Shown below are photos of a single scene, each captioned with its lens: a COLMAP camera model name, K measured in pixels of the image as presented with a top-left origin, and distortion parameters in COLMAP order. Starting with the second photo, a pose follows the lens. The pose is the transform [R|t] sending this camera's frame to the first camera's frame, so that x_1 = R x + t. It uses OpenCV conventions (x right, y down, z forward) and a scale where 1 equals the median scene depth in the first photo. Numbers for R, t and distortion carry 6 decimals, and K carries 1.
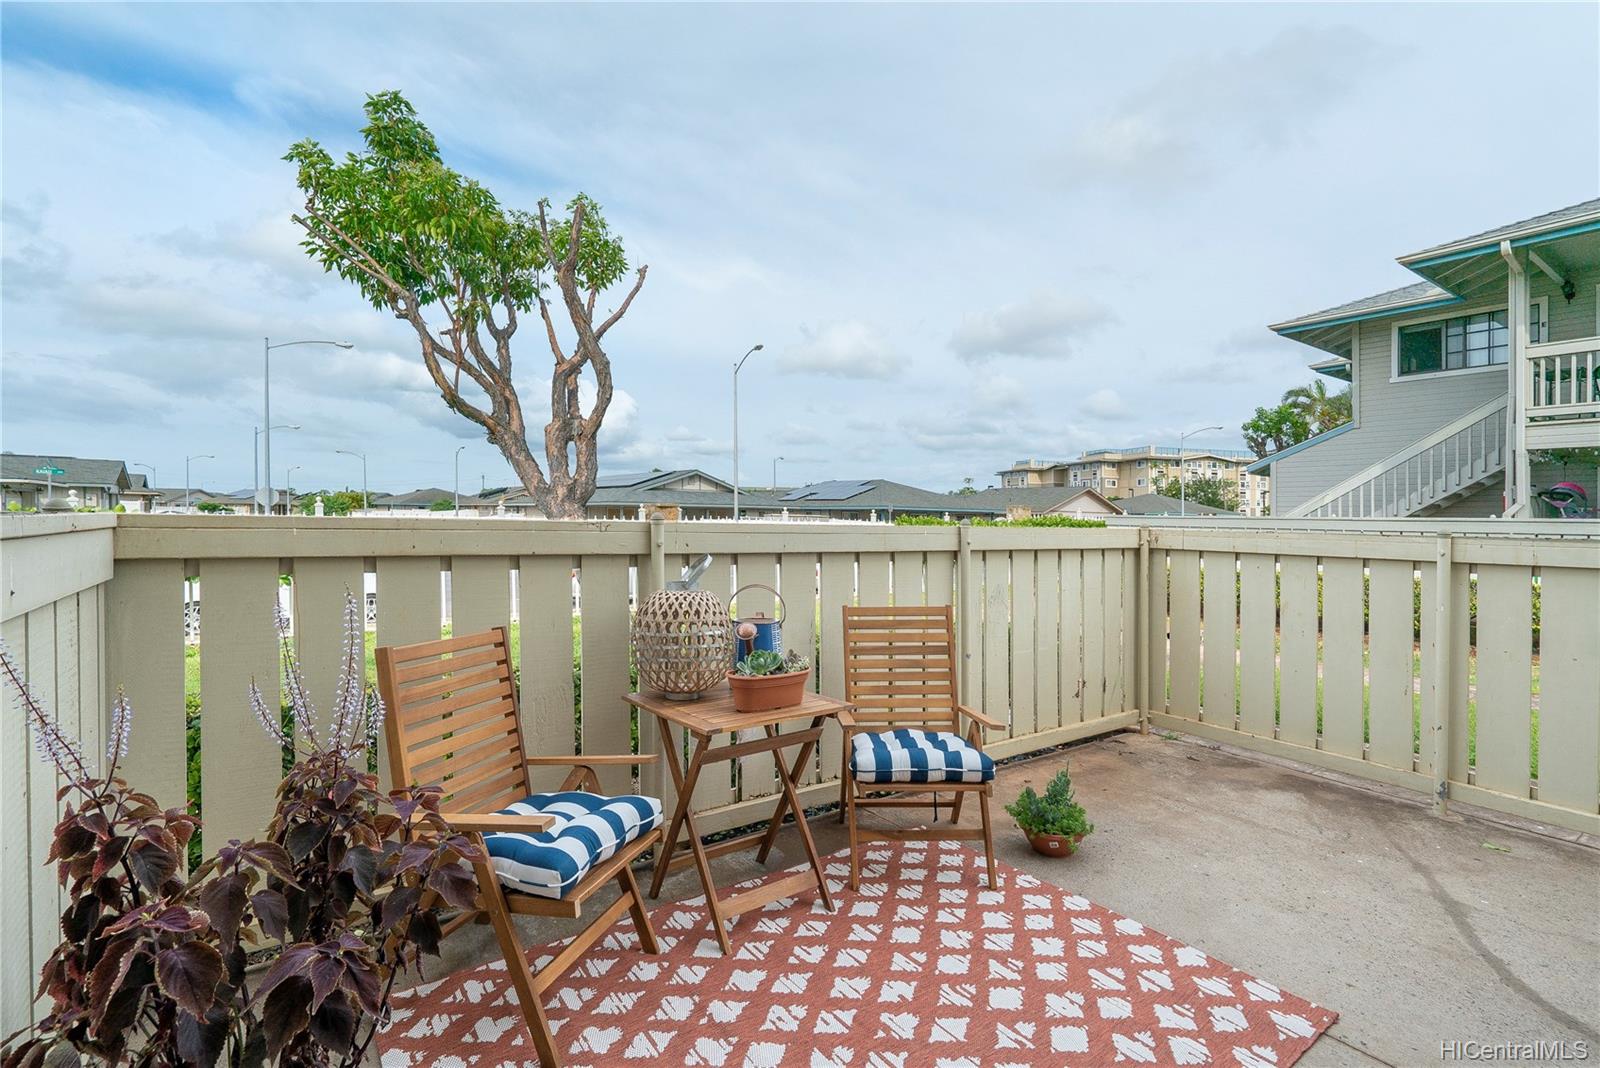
lens RADIAL K [[728.3, 0, 804.7], [0, 728.3, 532.6], [0, 0, 1]] dist [0.000451, 0.000369]
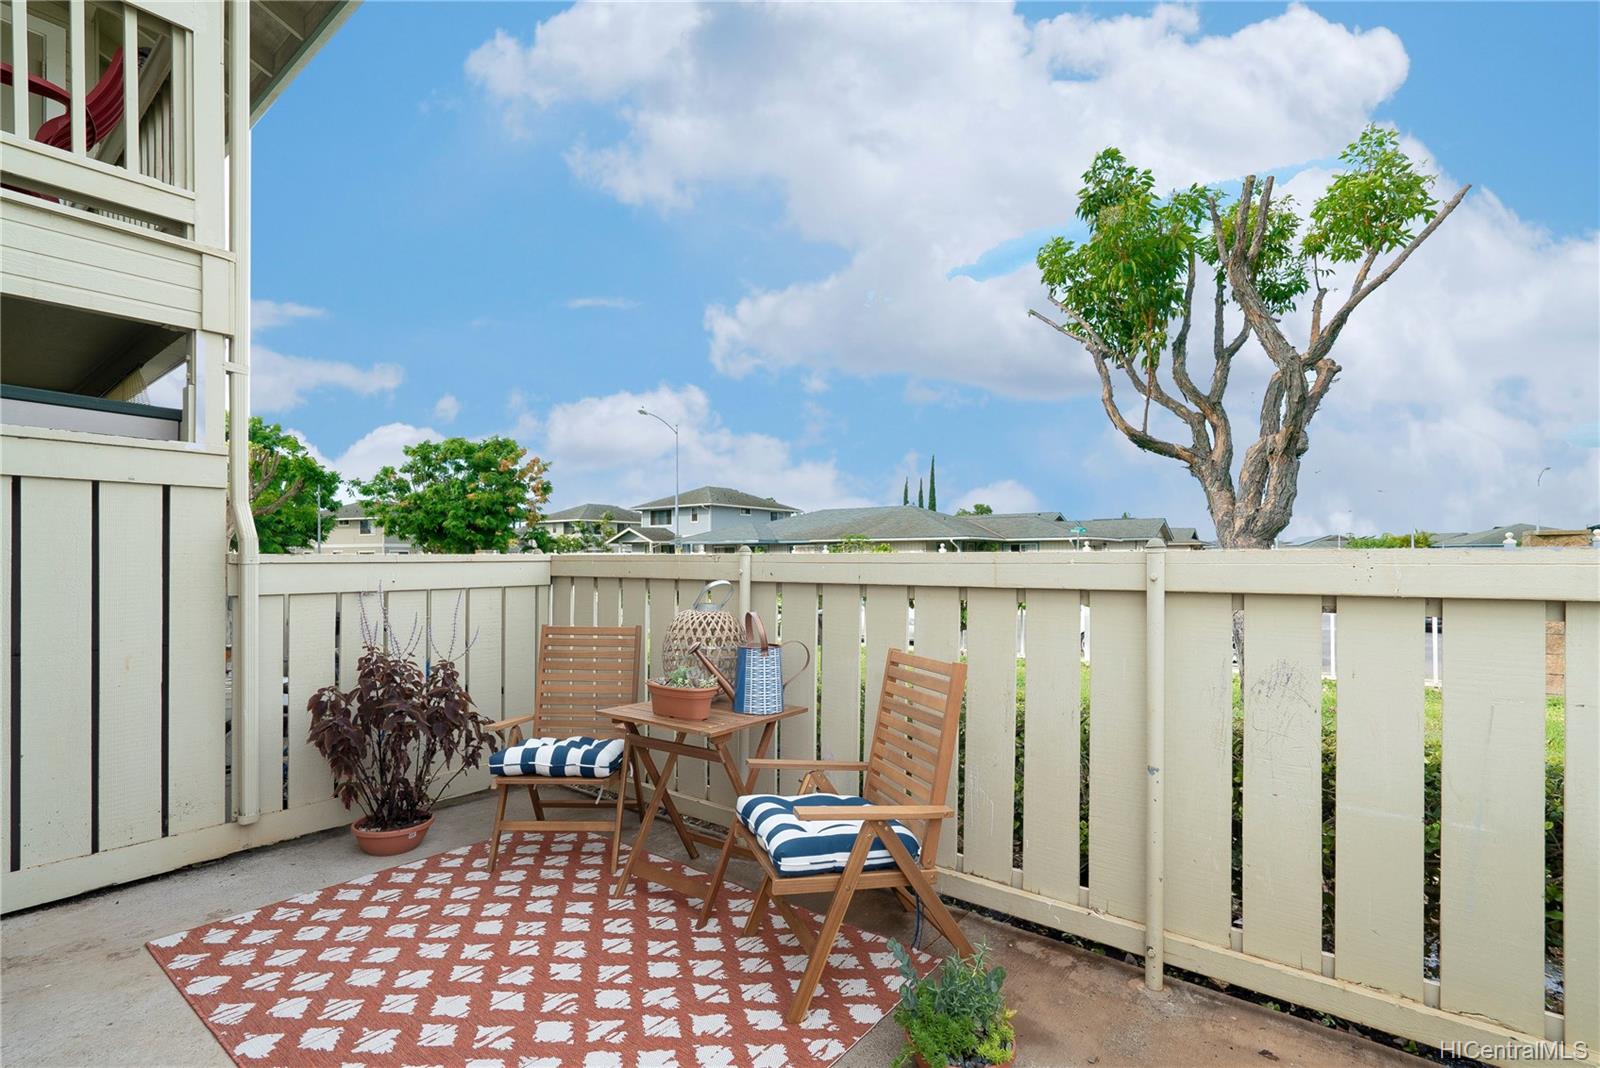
lens RADIAL K [[728.3, 0, 804.7], [0, 728.3, 532.6], [0, 0, 1]] dist [0.000451, 0.000369]
pose [[0.292727, -0.054445, -0.954645, 1.062316], [-0.003150, 0.998317, -0.057901, 0.018058], [0.956191, 0.019956, 0.292063, 0.804983]]
